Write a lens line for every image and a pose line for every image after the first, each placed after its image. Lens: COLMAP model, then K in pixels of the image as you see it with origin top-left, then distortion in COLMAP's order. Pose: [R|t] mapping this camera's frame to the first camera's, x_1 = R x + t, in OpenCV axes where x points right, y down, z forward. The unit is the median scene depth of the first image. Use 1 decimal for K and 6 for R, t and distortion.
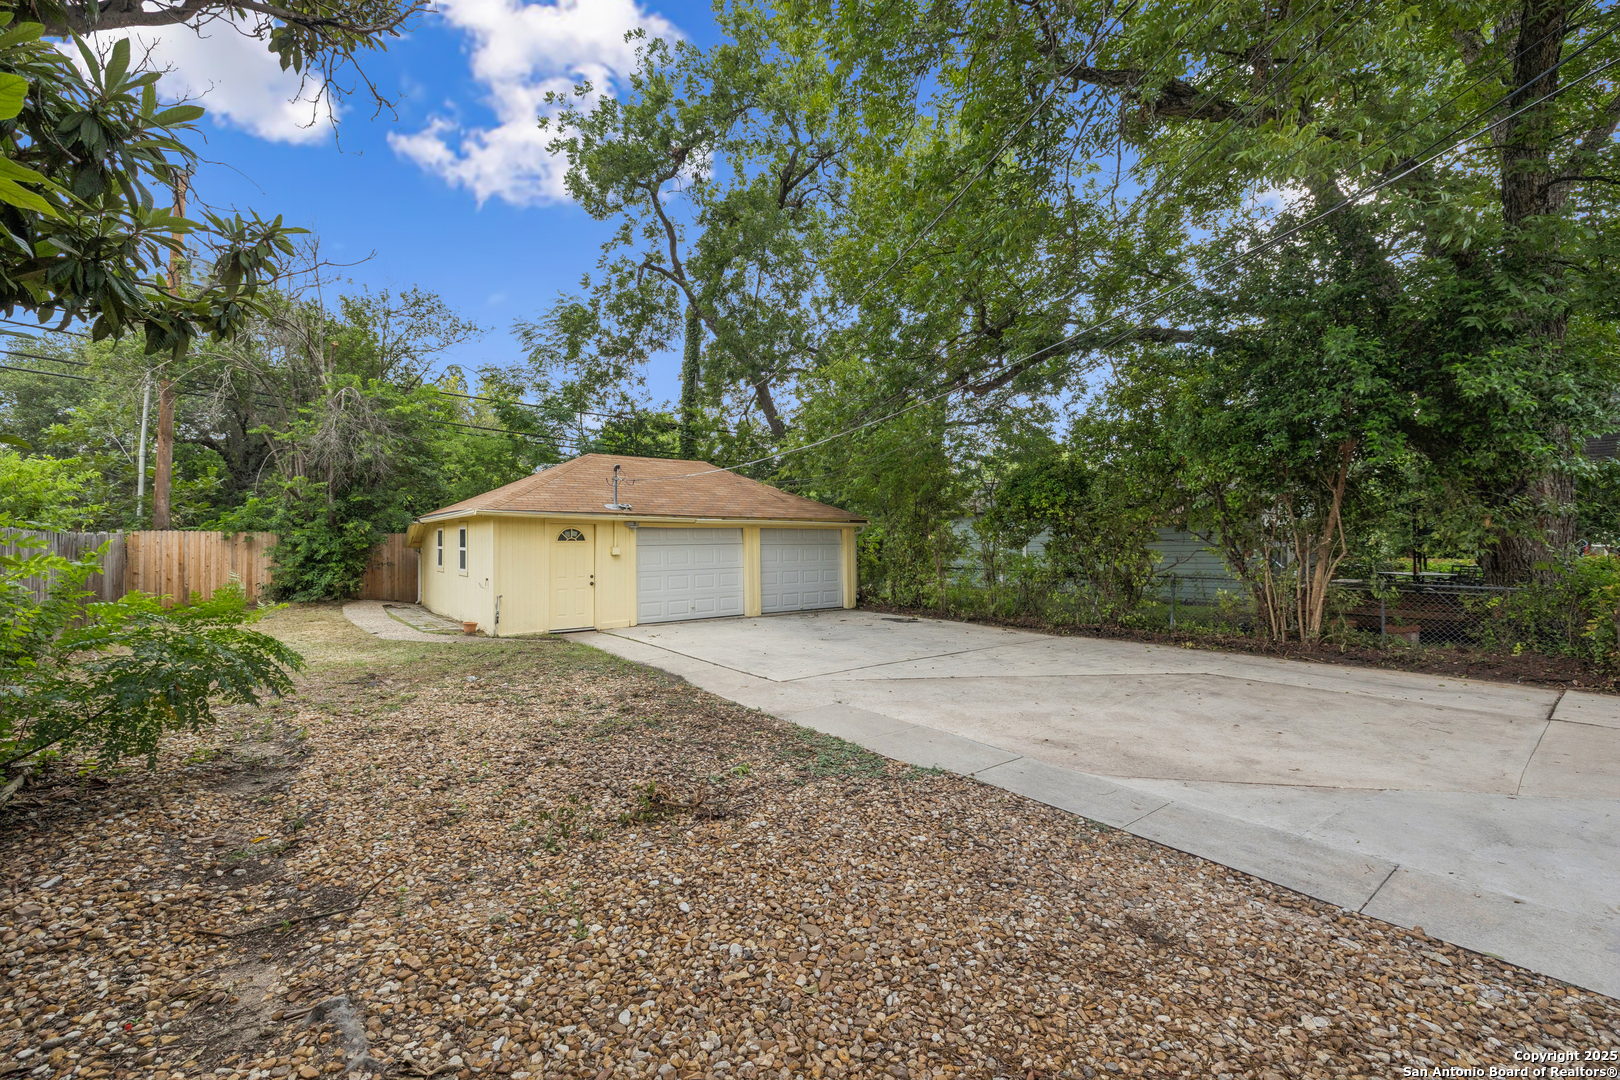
lens RADIAL K [[682.5, 0, 809.0], [0, 682.5, 538.0], [0, 0, 1]] dist [-0.000583, 0.000381]
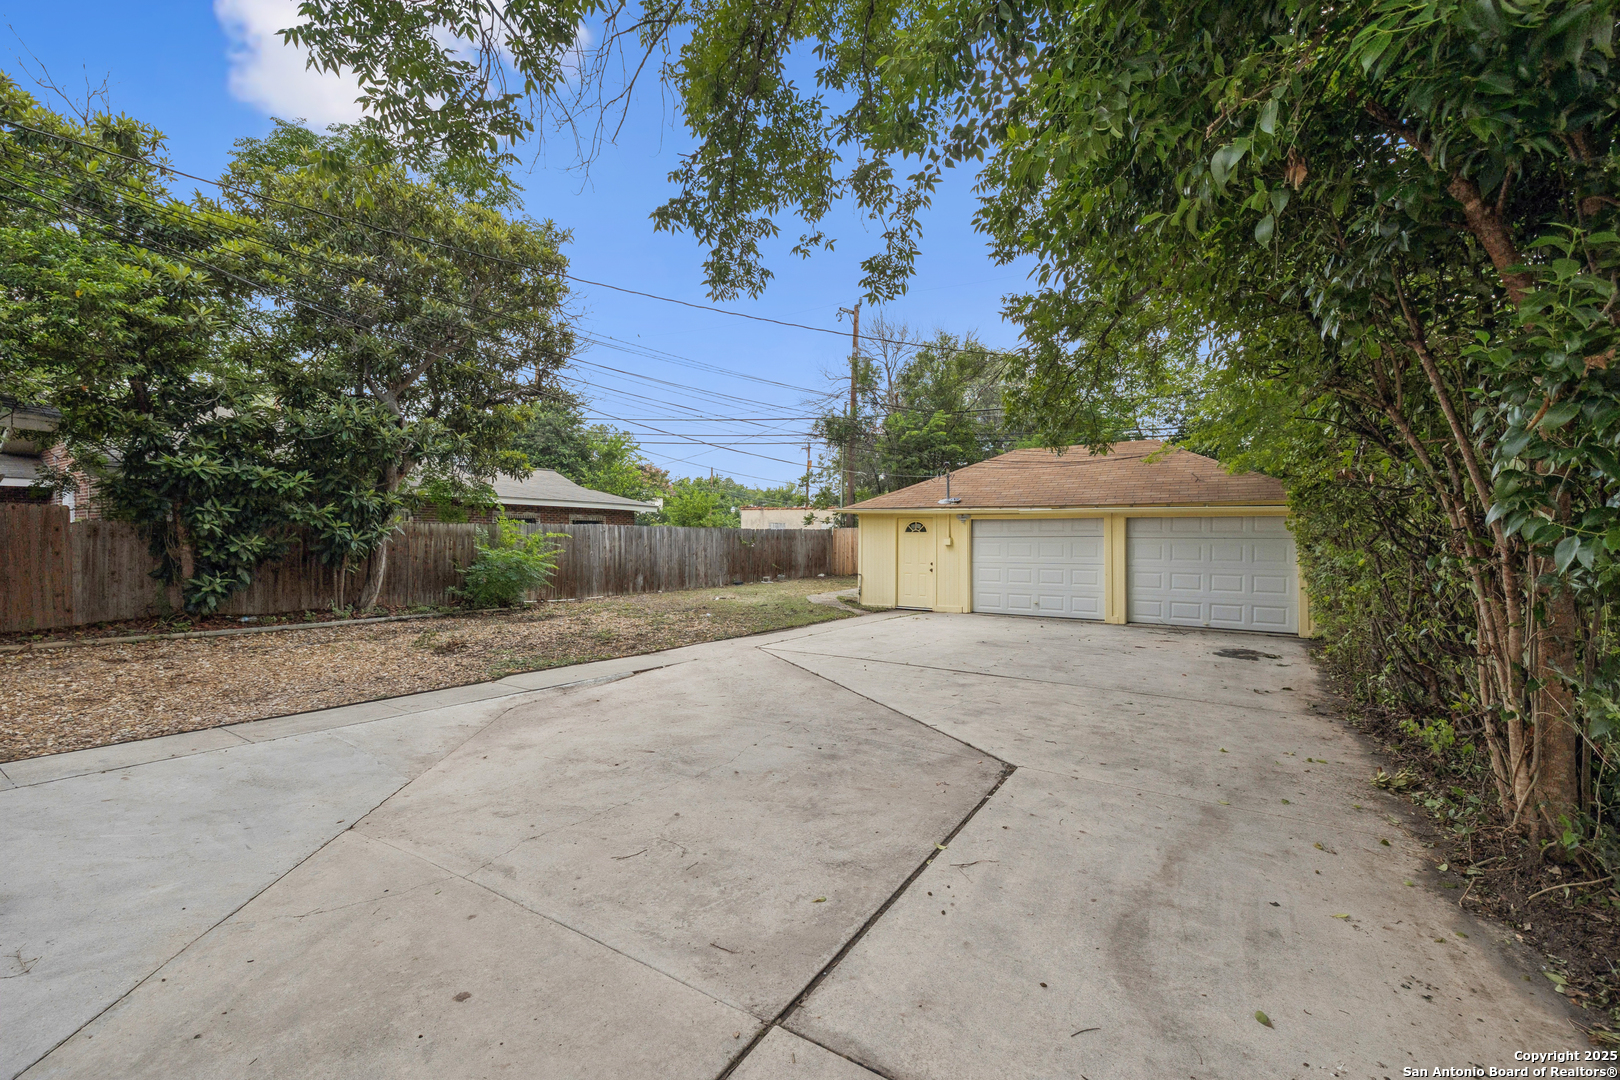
lens RADIAL K [[682.5, 0, 807.1], [0, 682.5, 537.0], [0, 0, 1]] dist [-0.000583, 0.000381]
pose [[0.313380, 0.002705, -0.949624, 0.715637], [-0.004494, 0.999989, 0.001365, 0.011323], [0.949617, 0.003840, 0.313389, 0.457977]]
